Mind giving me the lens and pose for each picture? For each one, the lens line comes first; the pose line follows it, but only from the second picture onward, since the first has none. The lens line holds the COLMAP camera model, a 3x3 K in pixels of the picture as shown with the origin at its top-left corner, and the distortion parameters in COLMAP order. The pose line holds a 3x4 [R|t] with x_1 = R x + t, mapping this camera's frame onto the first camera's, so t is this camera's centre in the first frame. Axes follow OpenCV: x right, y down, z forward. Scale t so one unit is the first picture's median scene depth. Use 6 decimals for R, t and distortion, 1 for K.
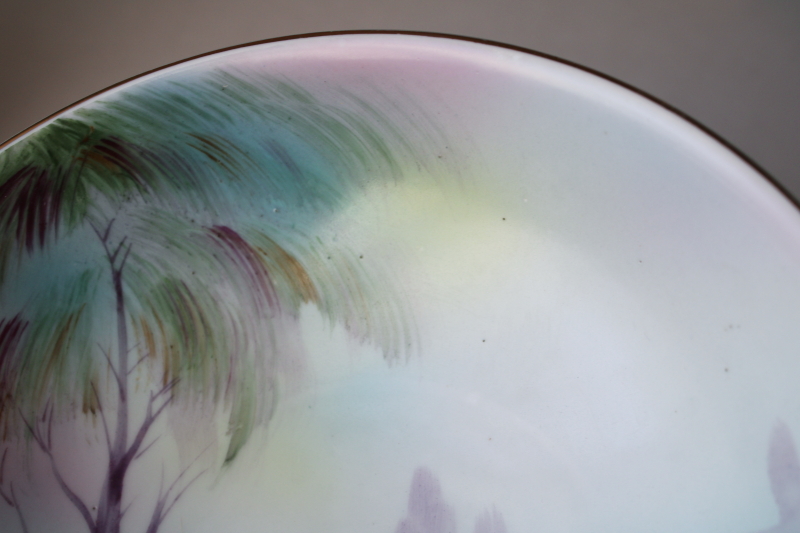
lens RADIAL K [[1198.3, 0, 400.0], [0, 1198.3, 266.5], [0, 0, 1]] dist [-0.035994, 0.115129]
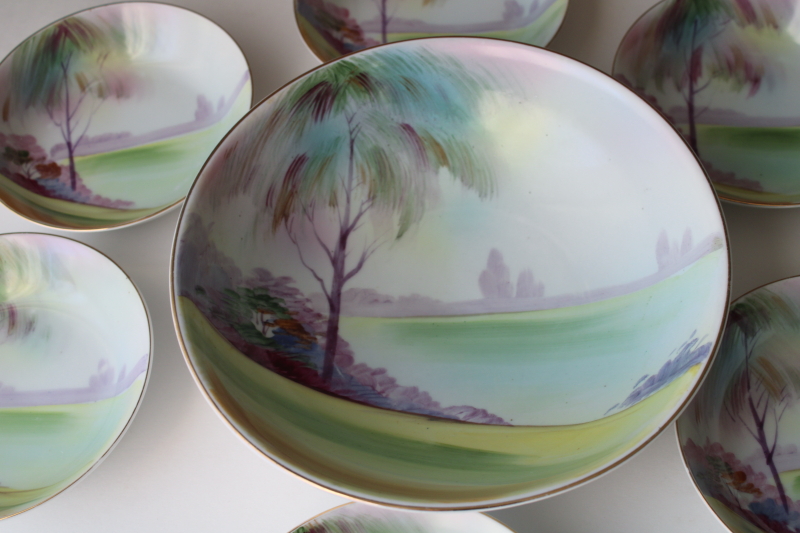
lens RADIAL K [[1198.3, 0, 400.0], [0, 1198.3, 266.5], [0, 0, 1]] dist [-0.035994, 0.115129]
pose [[0.989968, 0.118624, 0.076763, -0.290790], [-0.118599, 0.992930, -0.004905, 0.220796], [-0.076802, -0.004248, 0.997037, -1.036253]]
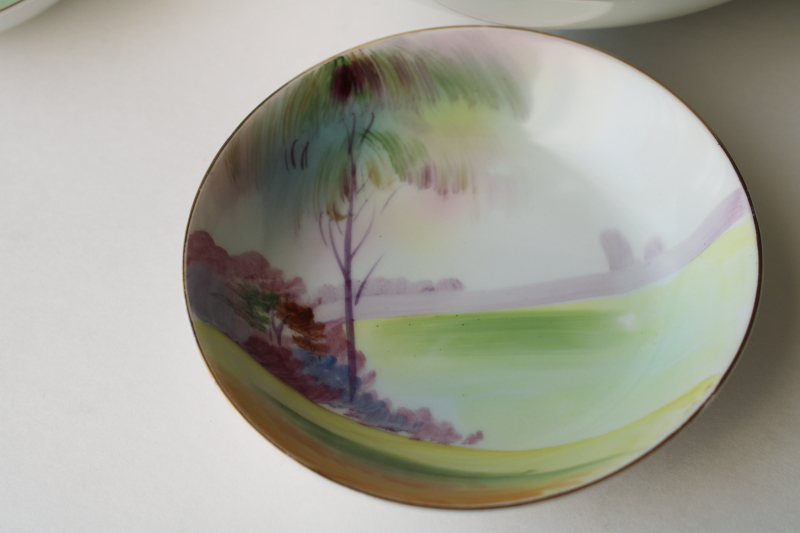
lens RADIAL K [[1198.3, 0, 400.0], [0, 1198.3, 266.5], [0, 0, 1]] dist [-0.035994, 0.115129]
pose [[0.981455, 0.179585, 0.067040, -0.239326], [-0.182484, 0.982398, 0.039923, 0.746246], [-0.058690, -0.051416, 0.996951, -0.544142]]
